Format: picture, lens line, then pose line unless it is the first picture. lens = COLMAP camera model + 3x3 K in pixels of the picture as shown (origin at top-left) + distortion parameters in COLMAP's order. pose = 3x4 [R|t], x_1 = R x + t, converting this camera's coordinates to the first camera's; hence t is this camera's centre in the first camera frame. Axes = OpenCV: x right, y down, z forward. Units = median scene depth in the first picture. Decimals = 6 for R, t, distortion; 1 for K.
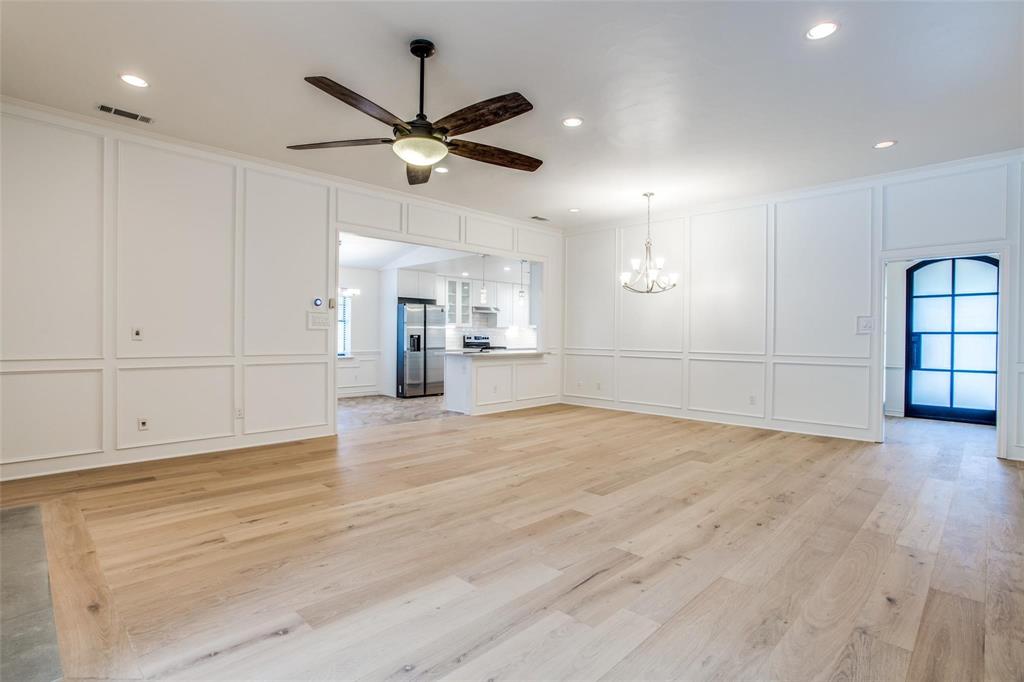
lens RADIAL K [[500.7, 0, 510.5], [0, 500.7, 340.1], [0, 0, 1]] dist [-0.062230, 0.035337]
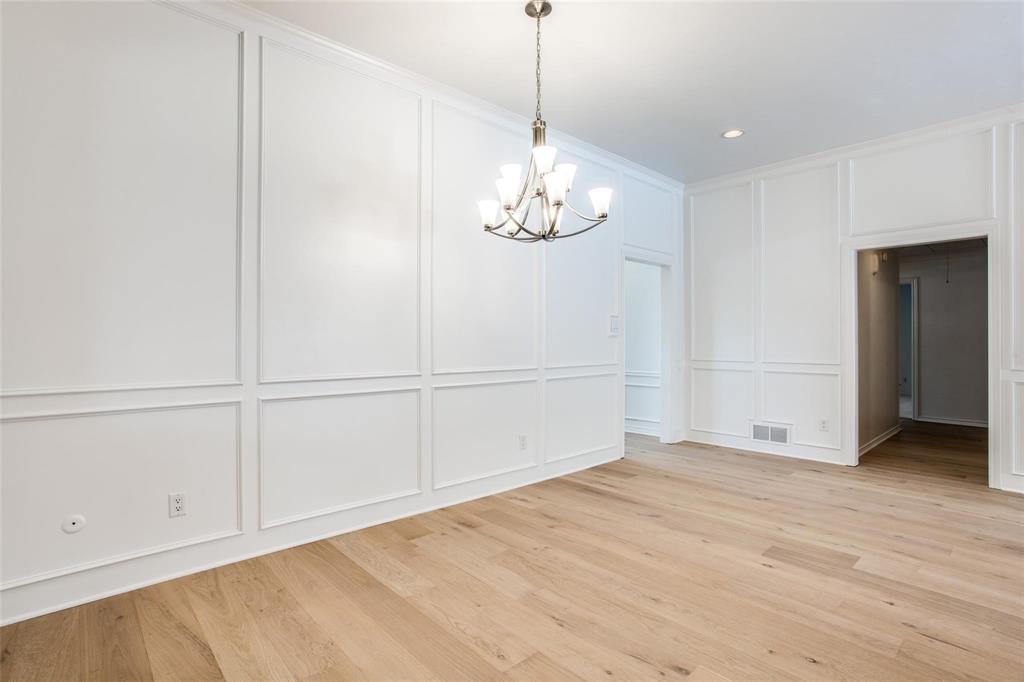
lens RADIAL K [[492.4, 0, 512.0], [0, 492.4, 341.0], [0, 0, 1]] dist [-0.056267, 0.023729]
pose [[0.058654, -0.009274, 0.998235, -0.124443], [0.011460, 0.999897, 0.008616, -0.011708], [-0.998213, 0.010935, 0.058754, 0.905559]]
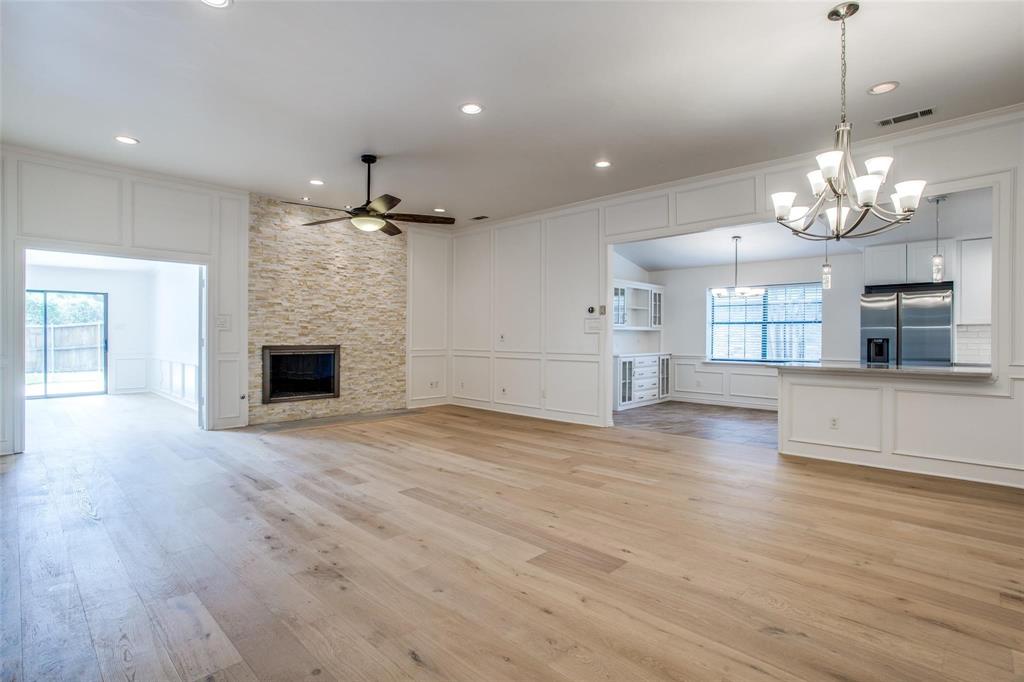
lens RADIAL K [[500.7, 0, 510.5], [0, 500.7, 340.1], [0, 0, 1]] dist [-0.062230, 0.035337]
pose [[0.008426, -0.001486, -0.999963, 0.636694], [-0.012028, 0.999926, -0.001588, -0.001126], [0.999892, 0.012041, 0.008407, 0.639869]]
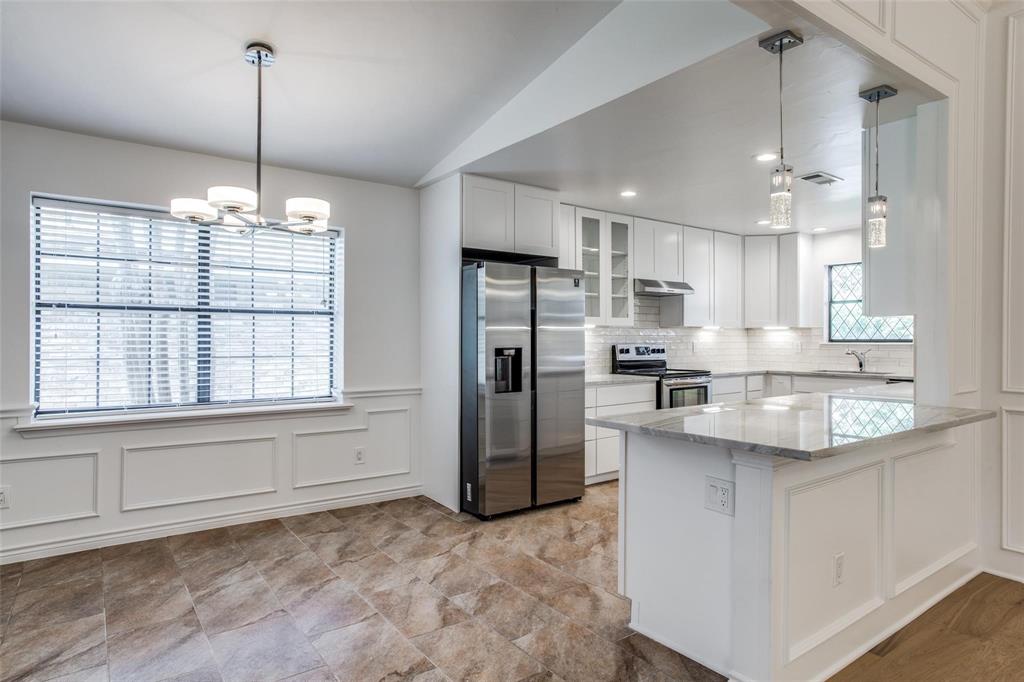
lens RADIAL K [[593.6, 0, 509.9], [0, 593.6, 337.3], [0, 0, 1]] dist [-0.018592, 0.001219]
pose [[0.986501, -0.006877, -0.163611, -0.154841], [0.004914, 0.999911, -0.012404, -0.016638], [0.163682, 0.011432, 0.986447, 0.745872]]
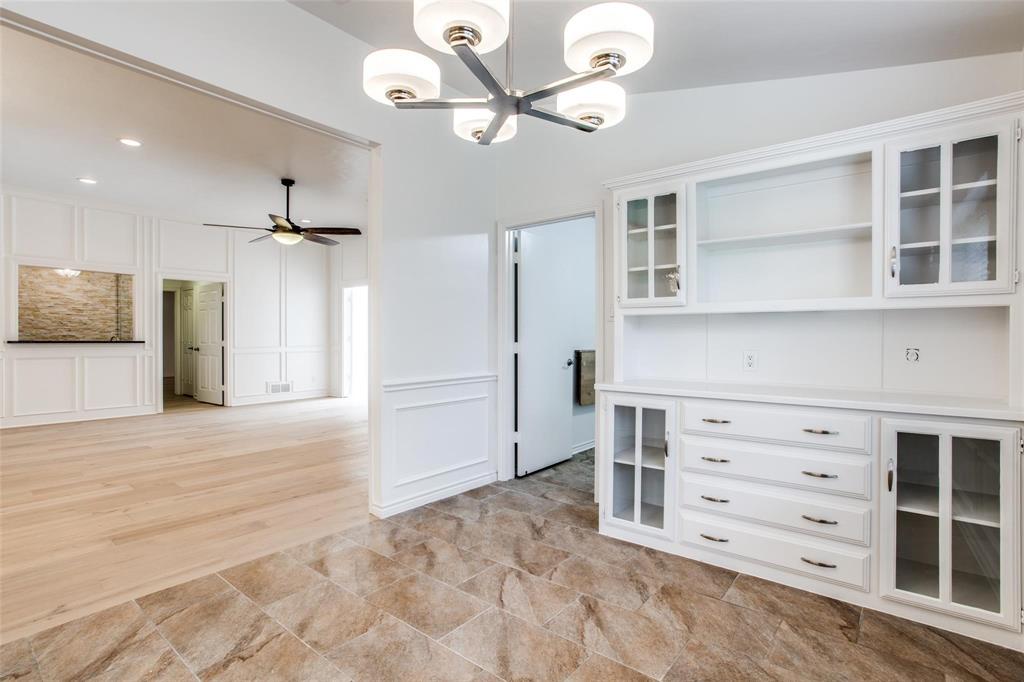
lens RADIAL K [[500.7, 0, 510.5], [0, 500.7, 340.1], [0, 0, 1]] dist [-0.062230, 0.035337]
pose [[-0.995539, -0.010349, -0.093782, -0.377169], [-0.012173, 0.999747, 0.018900, -0.016022], [0.093563, 0.019957, -0.995413, 1.303044]]
